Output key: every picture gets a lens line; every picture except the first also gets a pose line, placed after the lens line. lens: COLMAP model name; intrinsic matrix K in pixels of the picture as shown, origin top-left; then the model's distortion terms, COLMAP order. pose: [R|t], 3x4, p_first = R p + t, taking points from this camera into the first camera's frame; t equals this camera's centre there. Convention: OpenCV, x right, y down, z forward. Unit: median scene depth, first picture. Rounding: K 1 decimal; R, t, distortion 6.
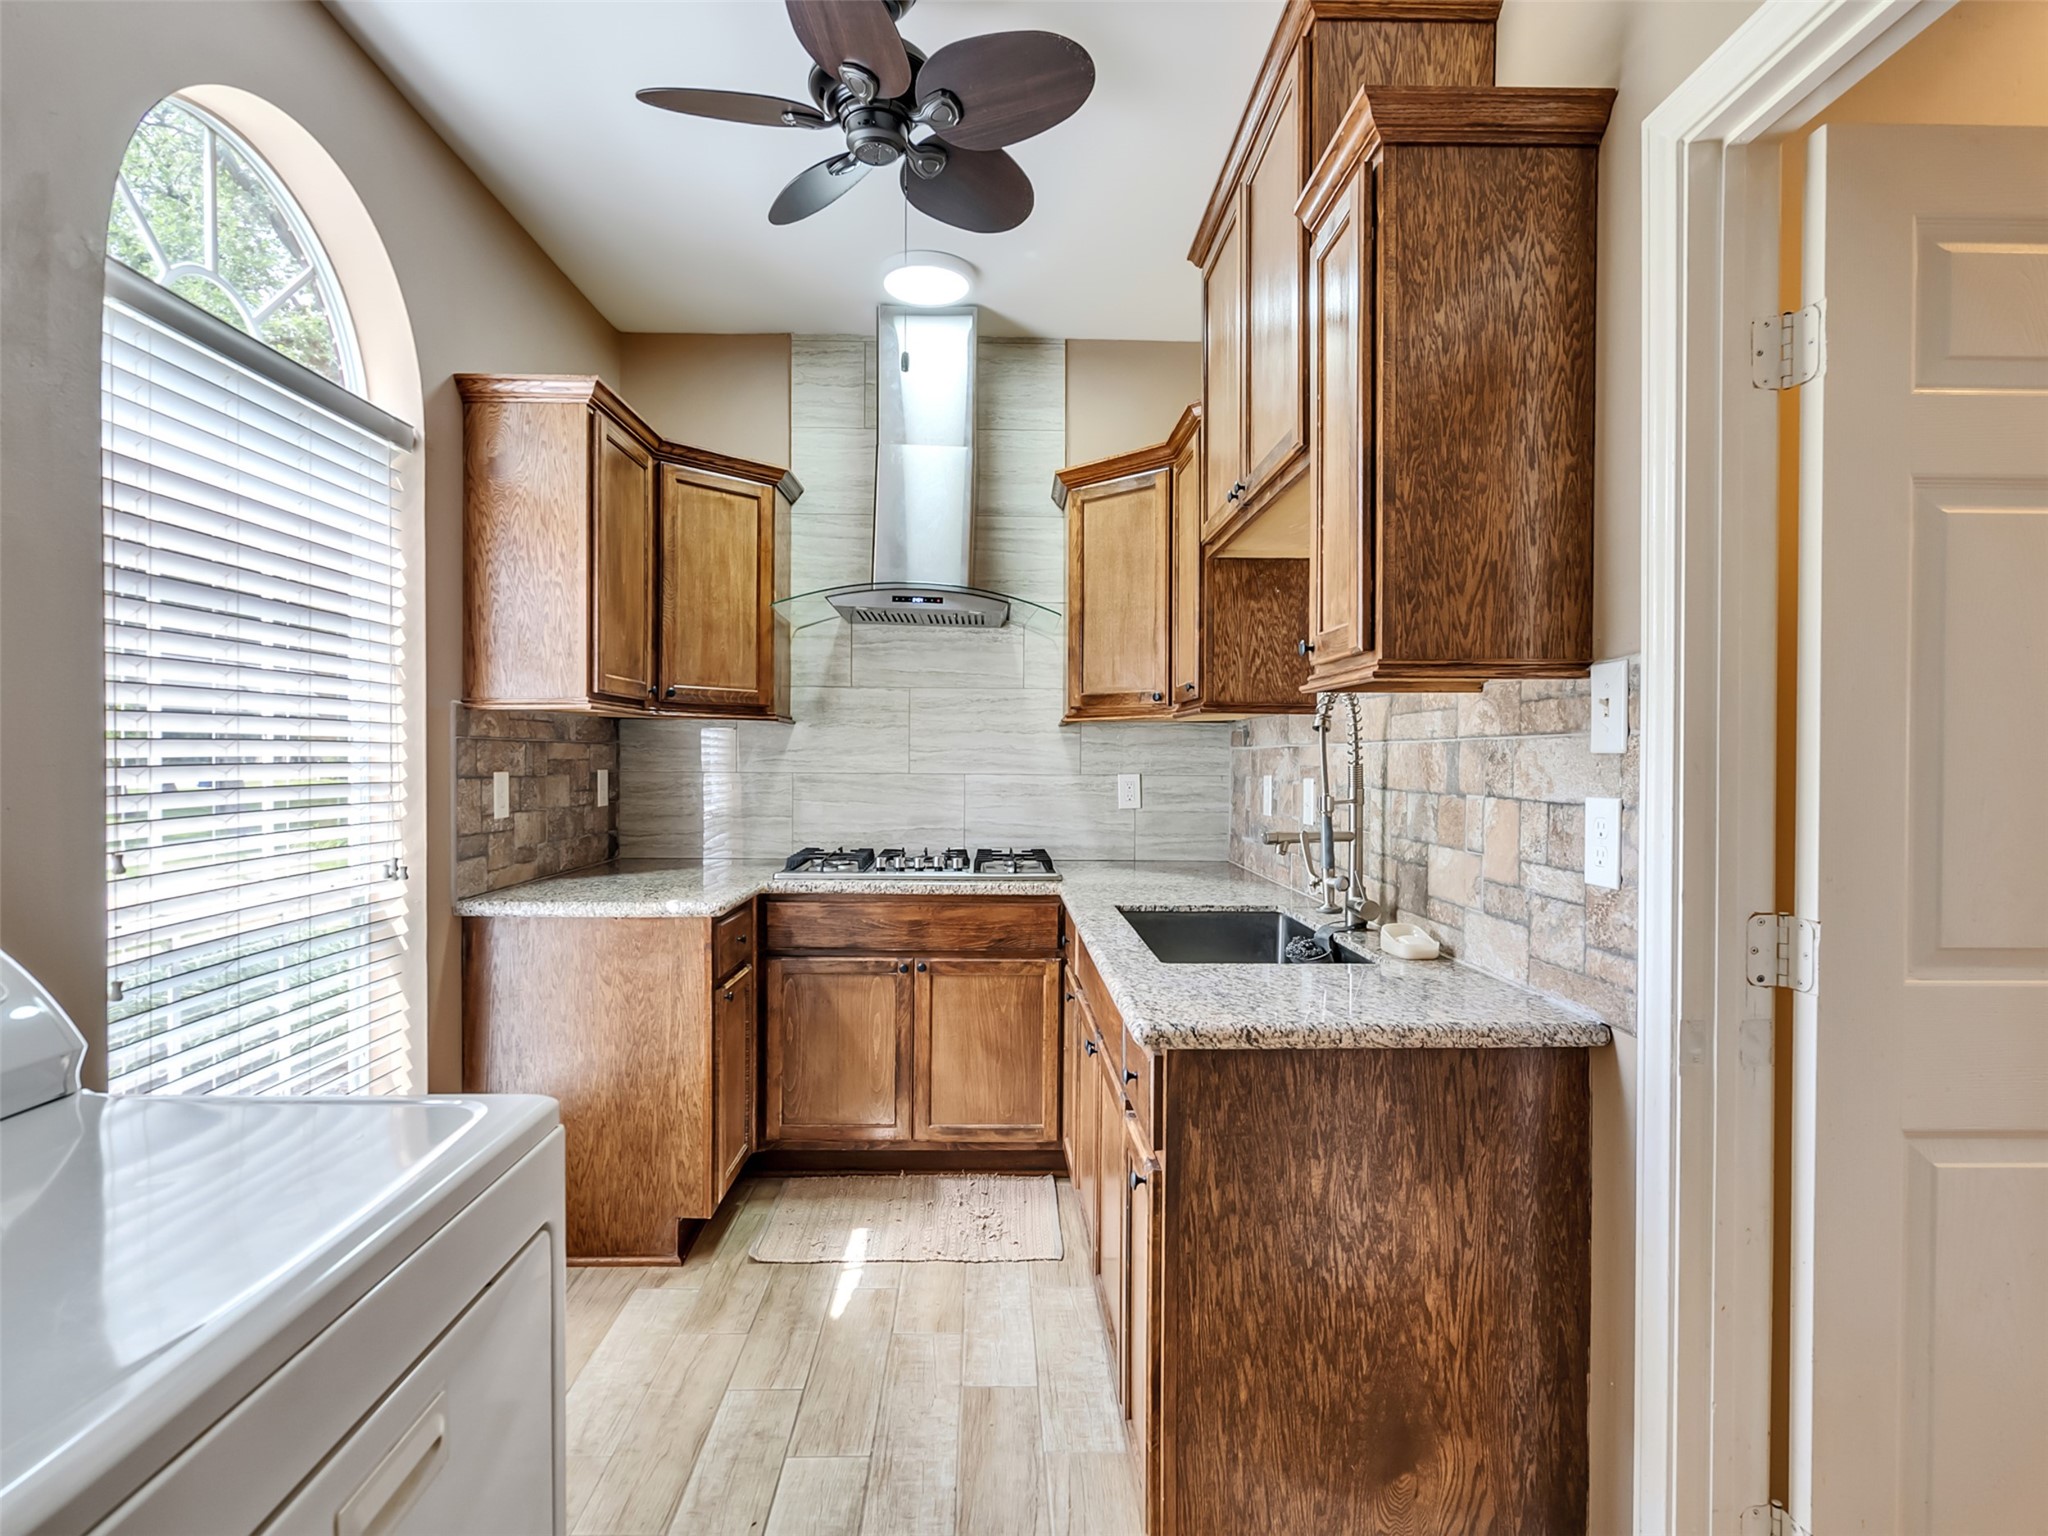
lens RADIAL K [[1046.0, 0, 1013.0], [0, 1046.0, 767.4], [0, 0, 1]] dist [-0.003418, 0.004035]
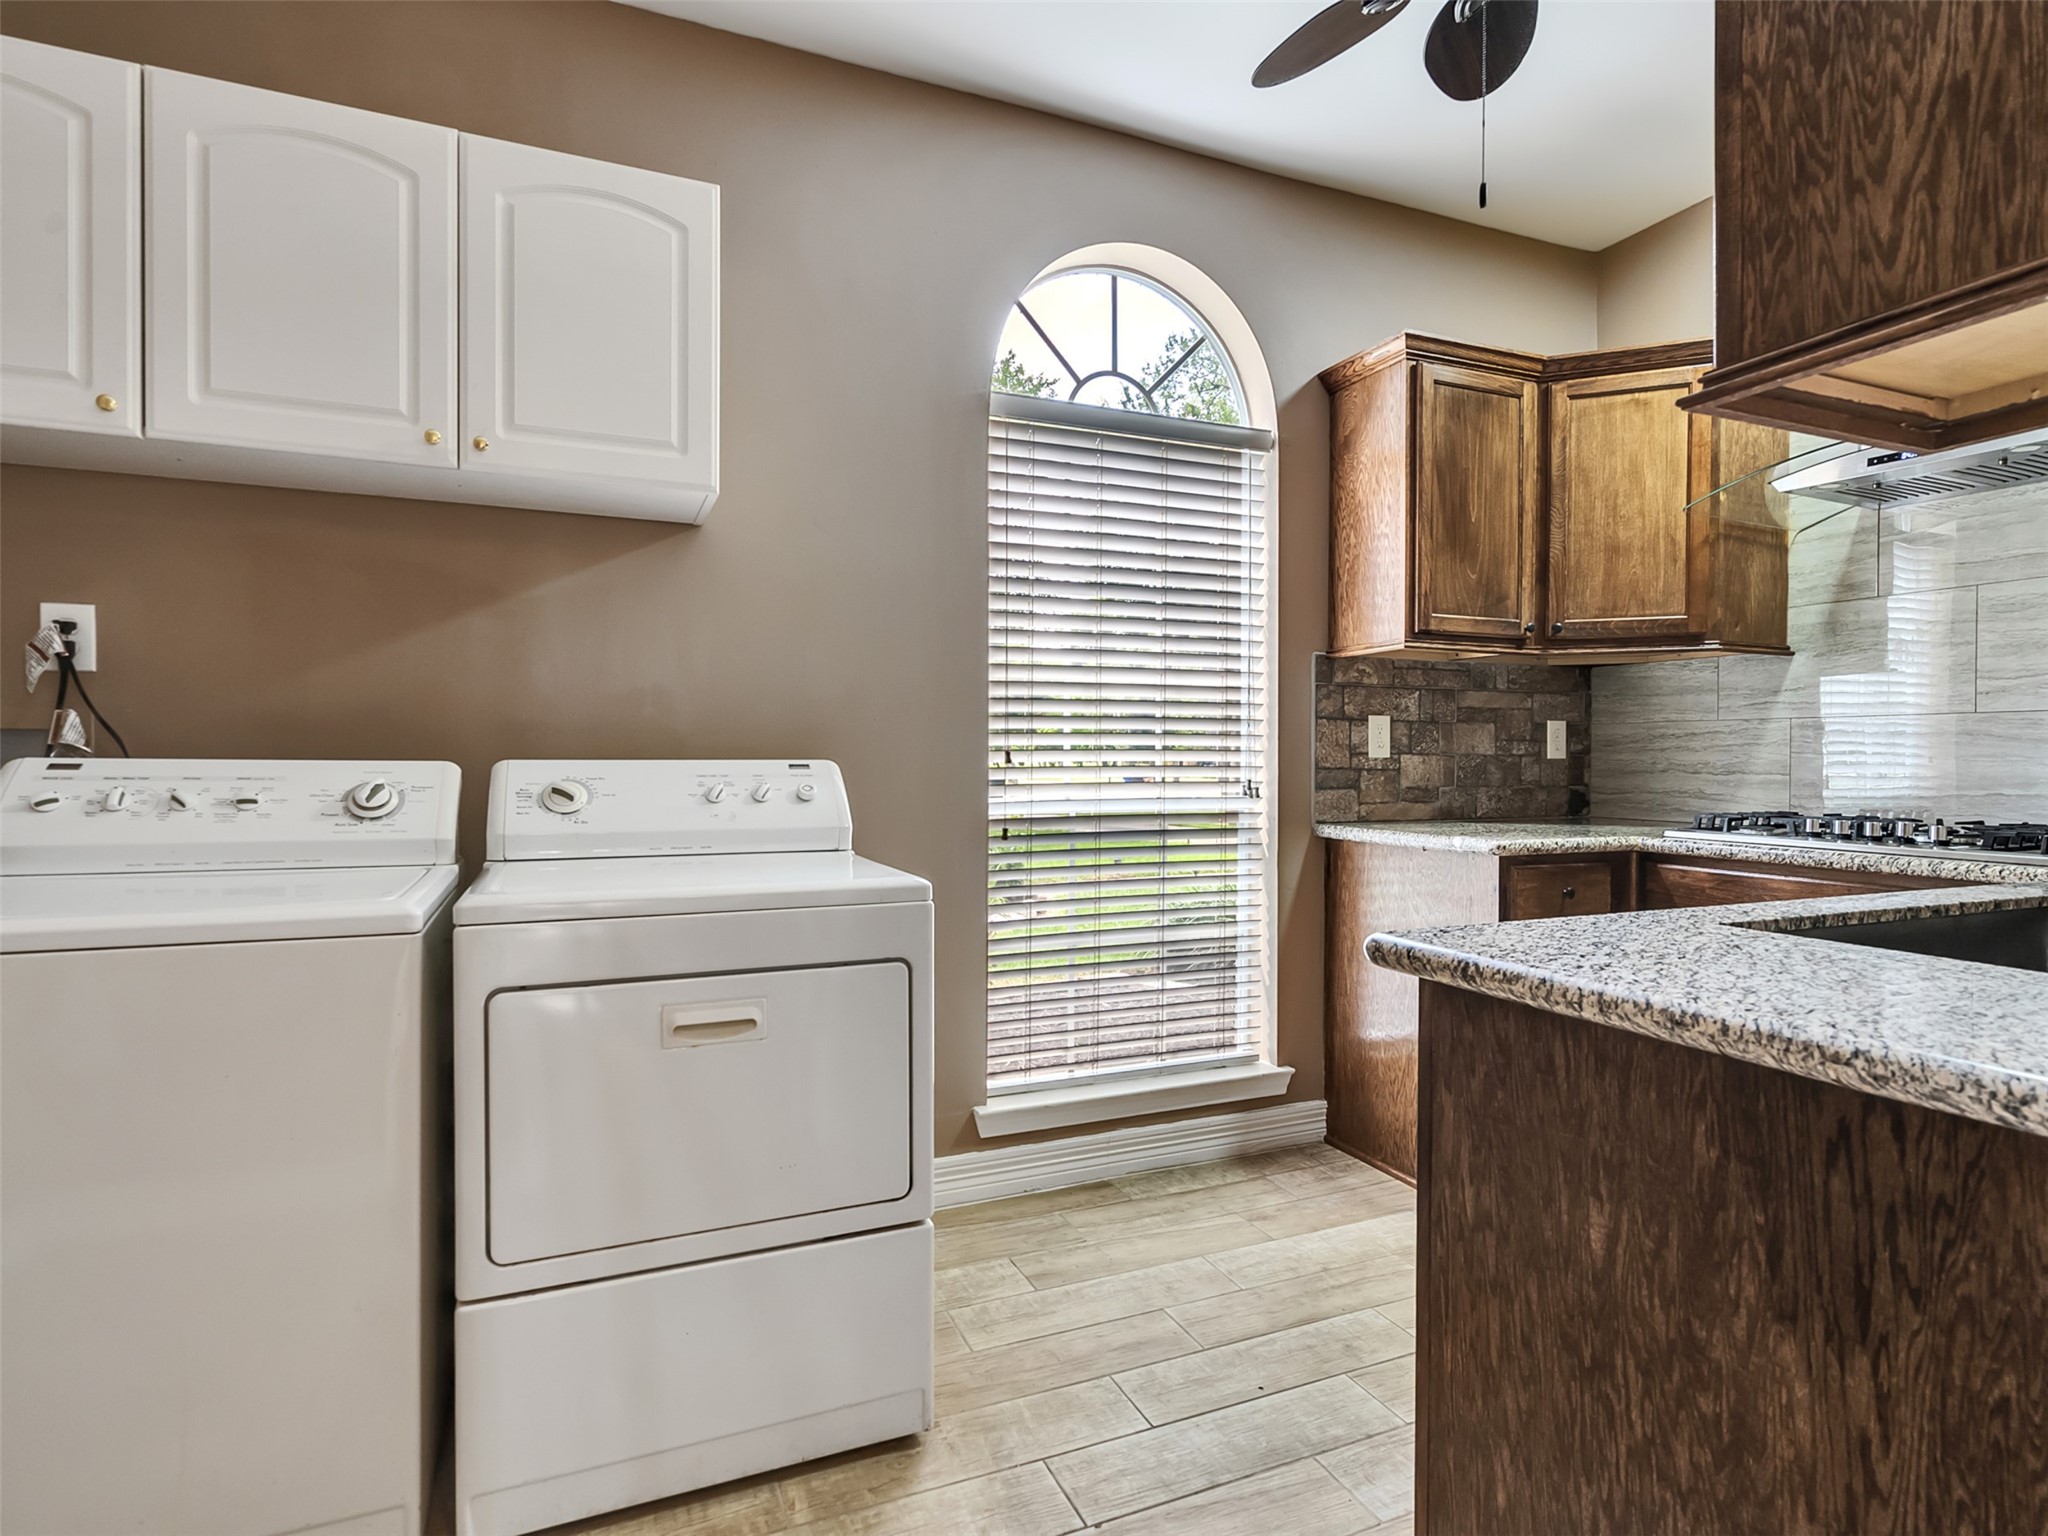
lens RADIAL K [[1046.0, 0, 1014.1], [0, 1046.0, 765.0], [0, 0, 1]] dist [-0.003418, 0.004035]
pose [[0.369023, 0.002167, -0.929418, 0.740391], [-0.010089, 0.999948, -0.001675, 0.116489], [0.929365, 0.009995, 0.369026, 0.434254]]
